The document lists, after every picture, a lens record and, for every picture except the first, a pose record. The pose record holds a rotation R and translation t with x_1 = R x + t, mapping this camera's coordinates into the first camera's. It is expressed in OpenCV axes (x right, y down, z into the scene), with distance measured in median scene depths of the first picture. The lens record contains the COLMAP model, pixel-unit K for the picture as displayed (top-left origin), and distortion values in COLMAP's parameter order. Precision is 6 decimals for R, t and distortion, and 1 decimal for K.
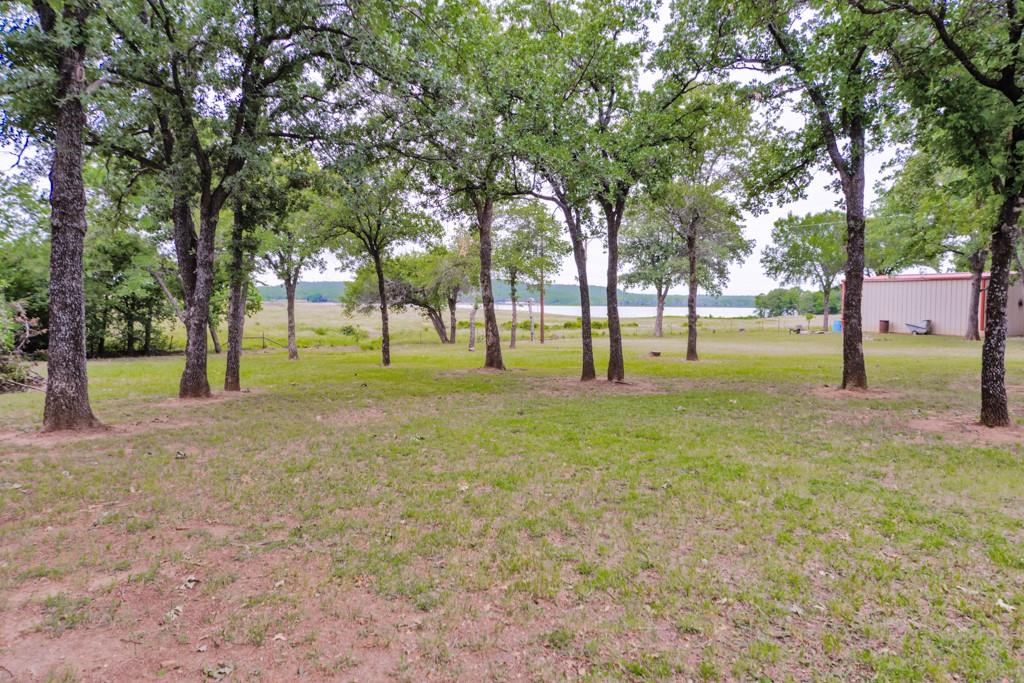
lens RADIAL K [[708.4, 0, 506.5], [0, 708.4, 346.6], [0, 0, 1]] dist [0.008703, -0.000713]
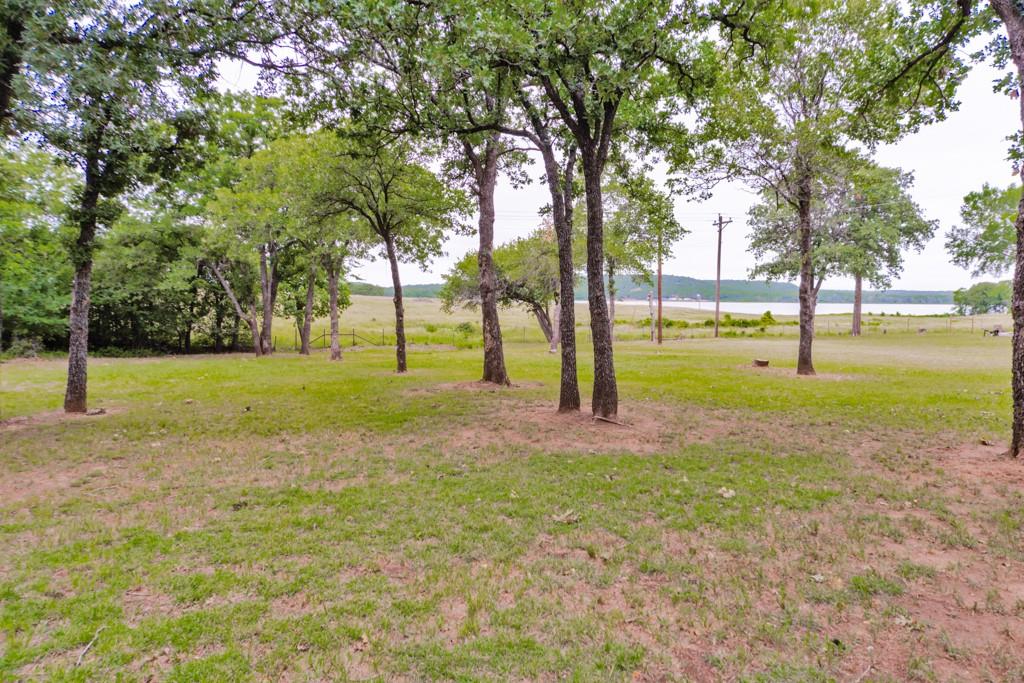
lens RADIAL K [[708.4, 0, 505.8], [0, 708.4, 333.1], [0, 0, 1]] dist [0.008703, -0.000713]
pose [[0.974096, 0.009462, -0.225938, 0.057388], [-0.012708, 0.999836, -0.012917, -0.004004], [0.225779, 0.015454, 0.974056, 0.103571]]
